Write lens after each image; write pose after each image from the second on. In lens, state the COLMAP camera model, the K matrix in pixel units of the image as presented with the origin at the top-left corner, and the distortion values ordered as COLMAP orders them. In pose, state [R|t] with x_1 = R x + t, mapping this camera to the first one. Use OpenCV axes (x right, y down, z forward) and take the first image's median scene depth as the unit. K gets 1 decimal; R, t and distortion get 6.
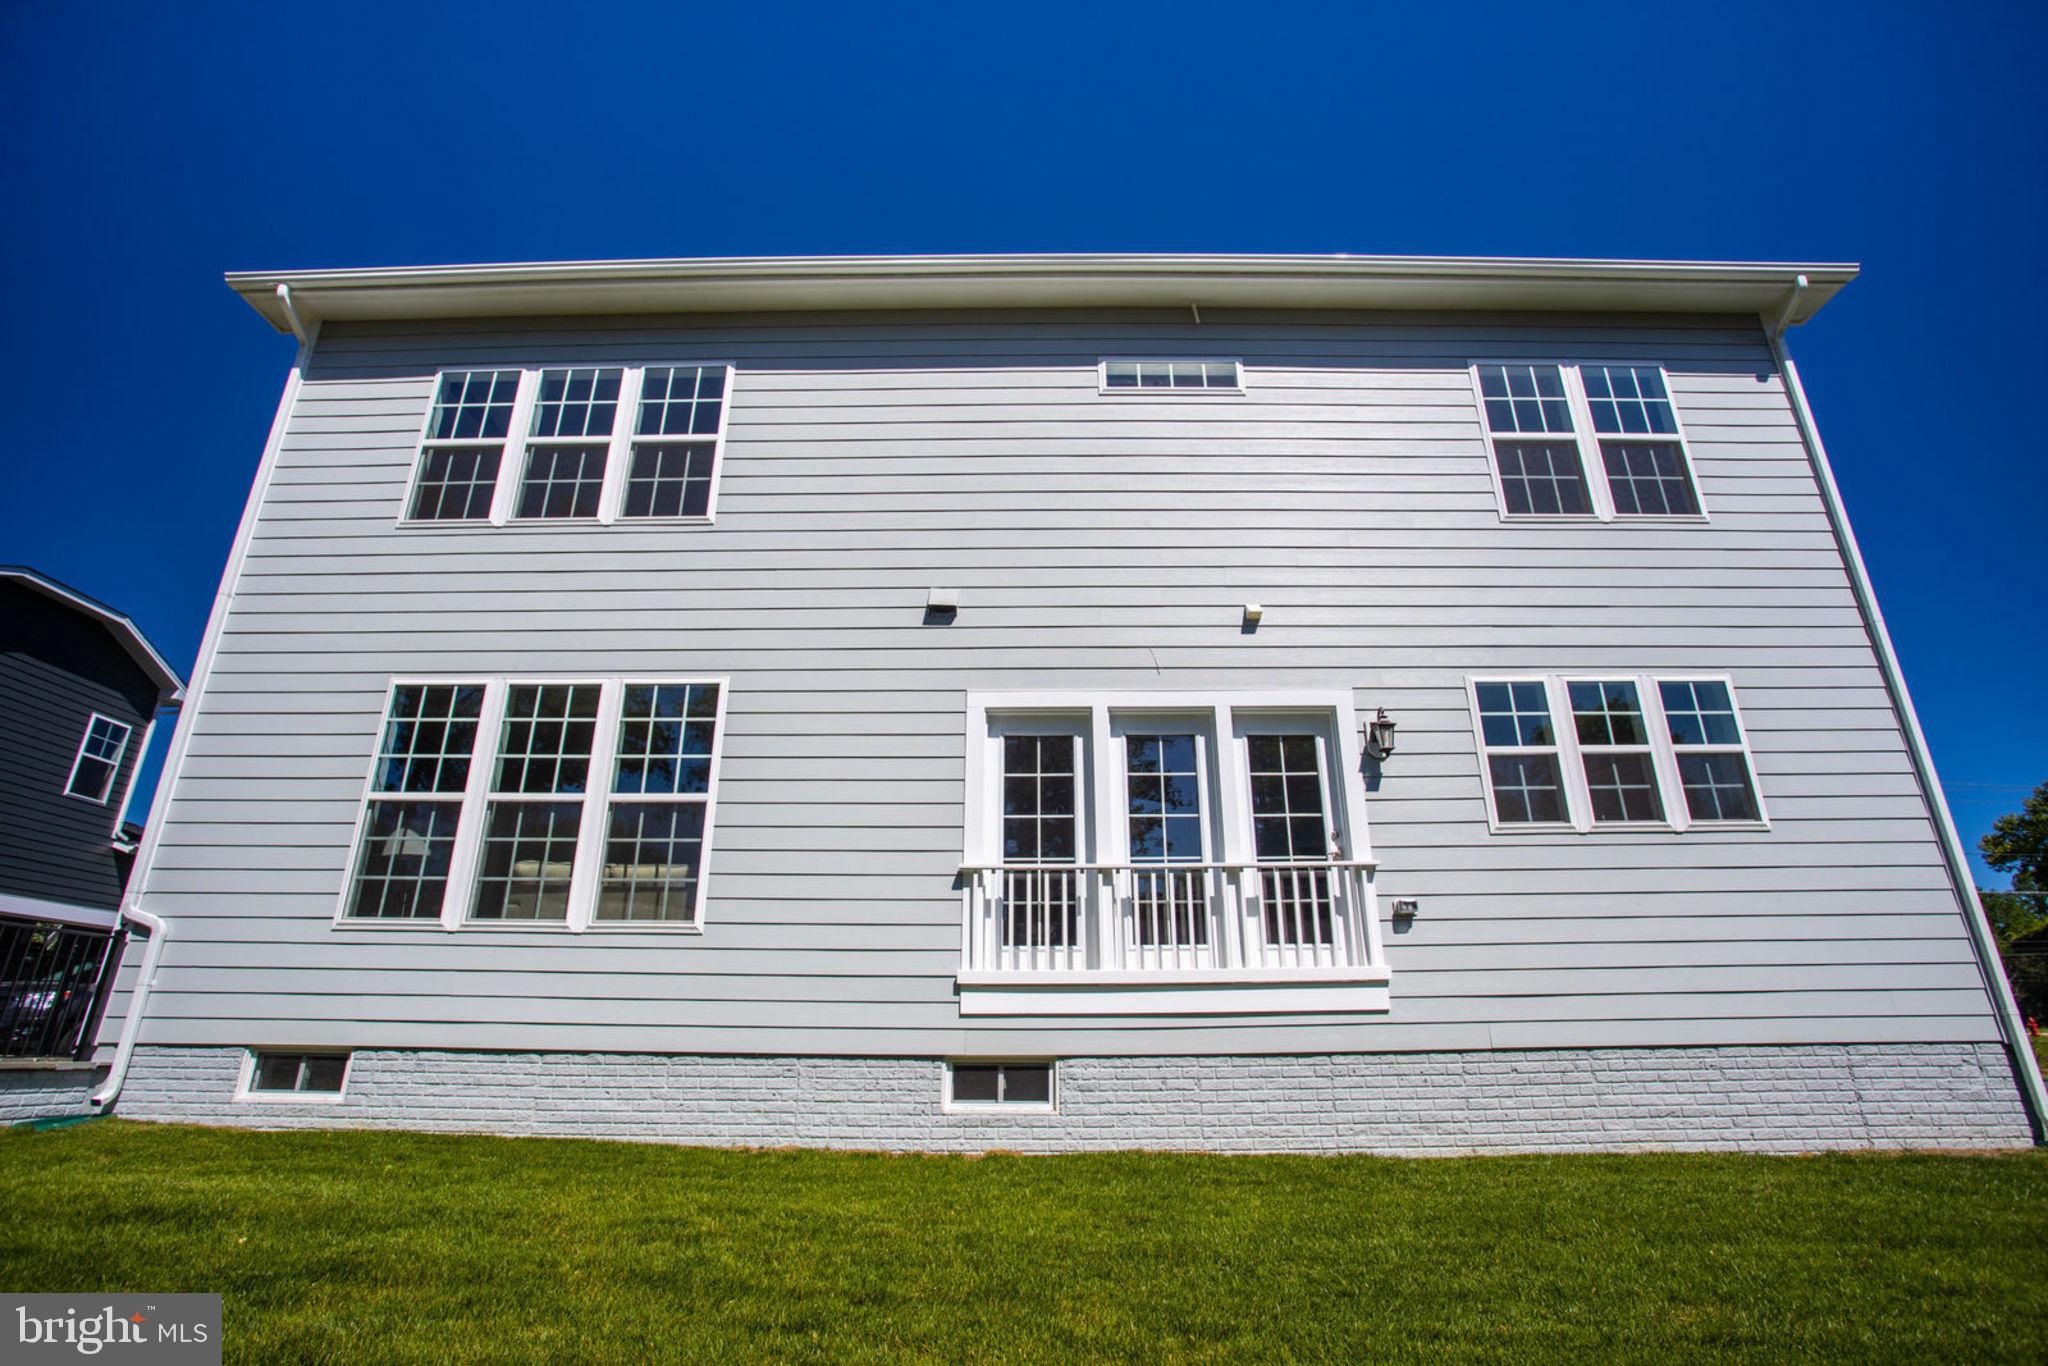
lens RADIAL K [[974.5, 0, 983.5], [0, 974.5, 692.8], [0, 0, 1]] dist [-0.047474, 0.013135]
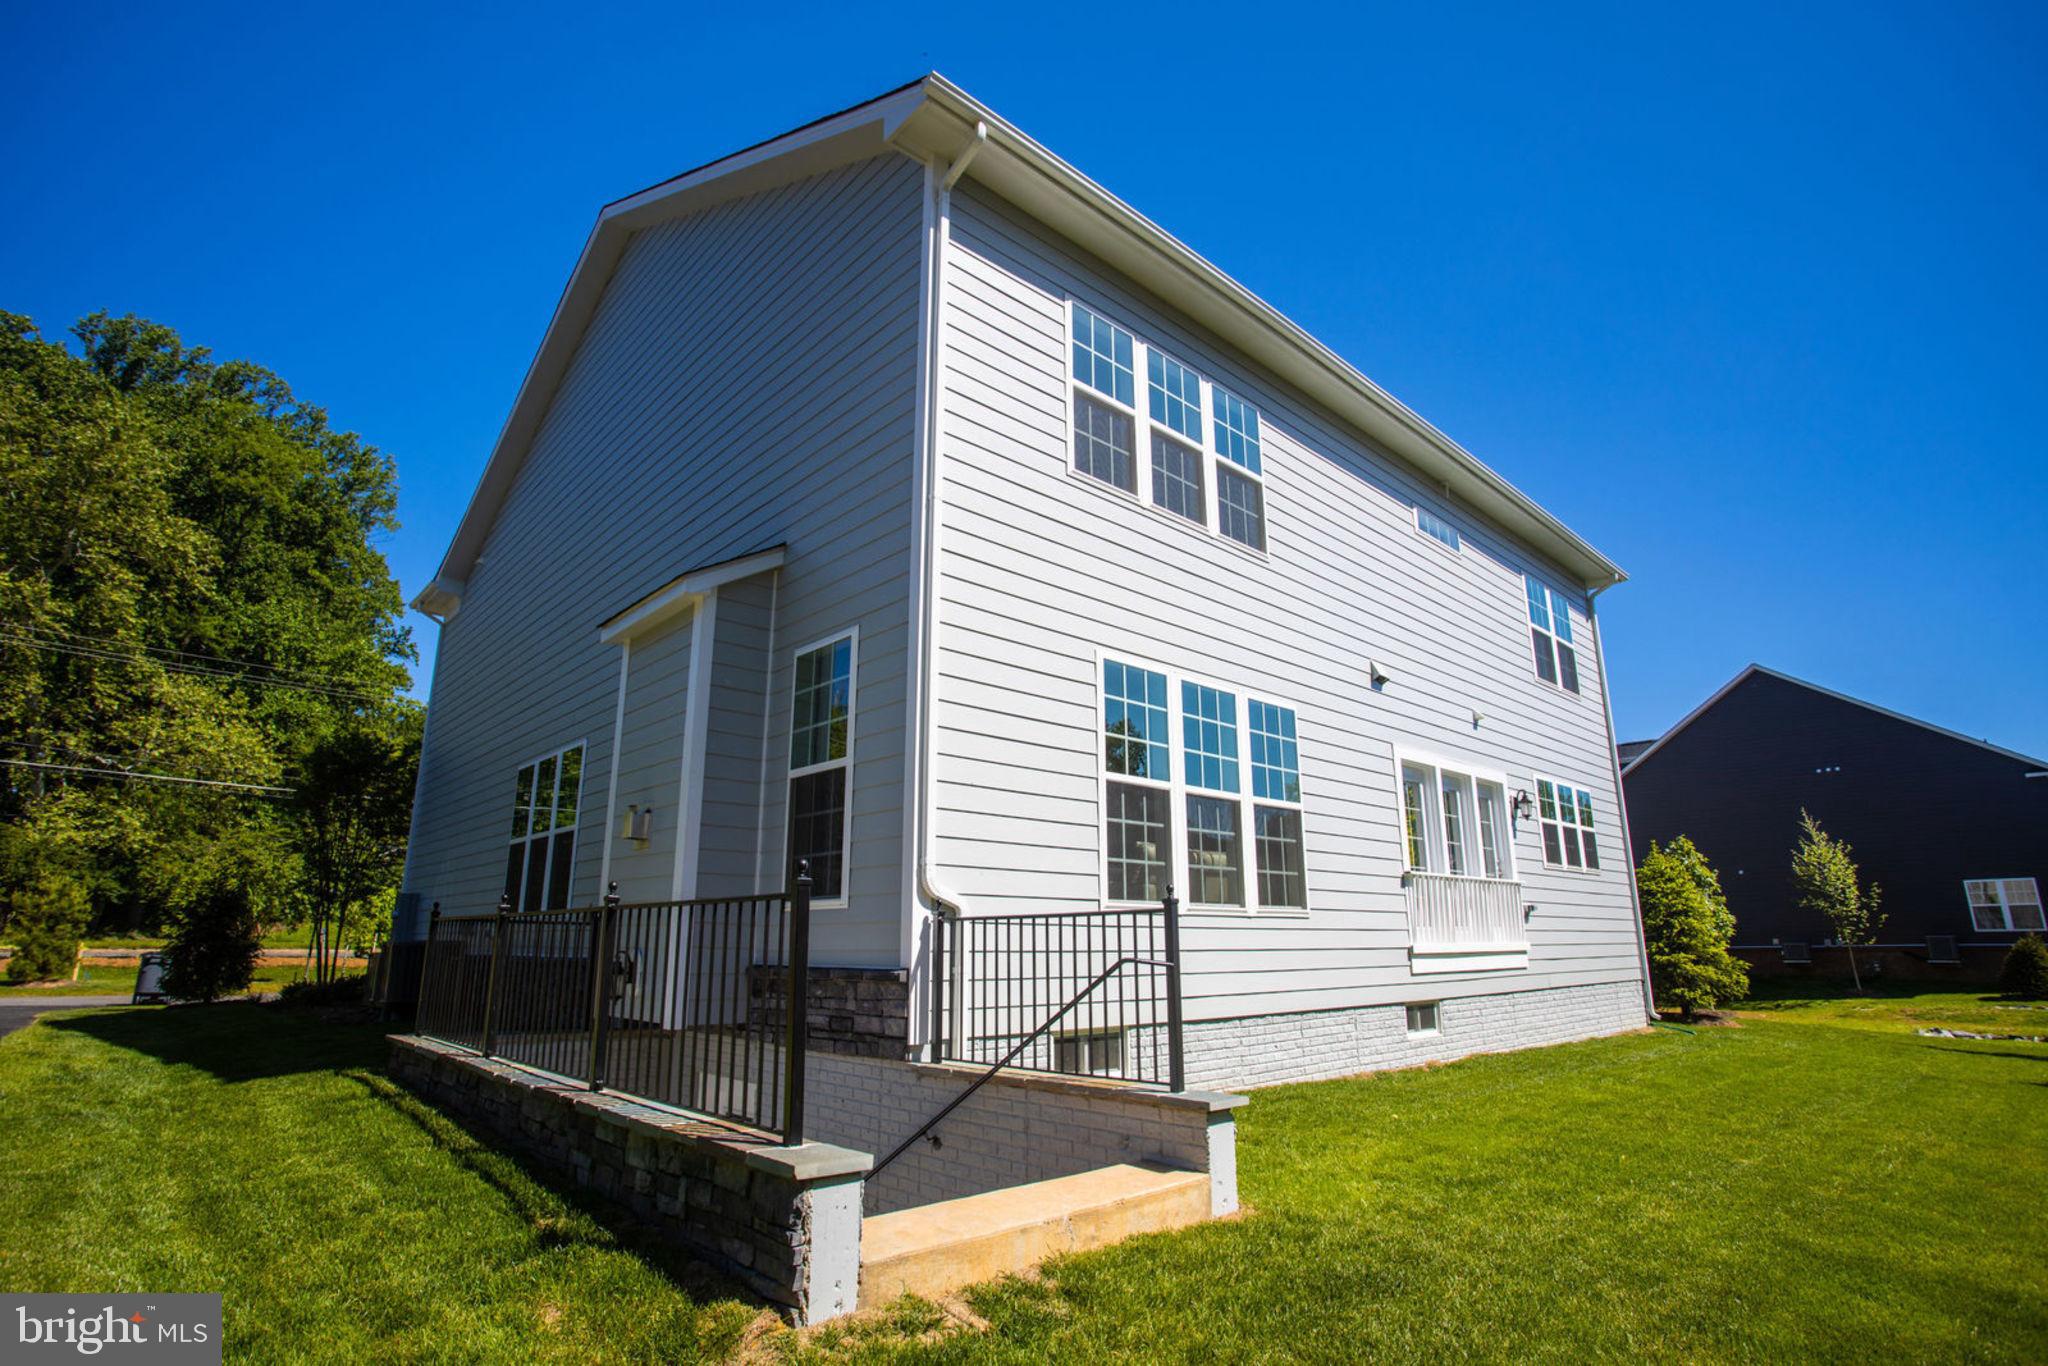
lens RADIAL K [[1002.7, 0, 1005.3], [0, 1002.7, 732.2], [0, 0, 1]] dist [-0.054601, 0.015115]
pose [[0.739981, 0.139104, 0.658087, -1.392525], [-0.220041, 0.974611, 0.041414, 0.045416], [-0.635618, -0.175452, 0.751802, 0.305525]]
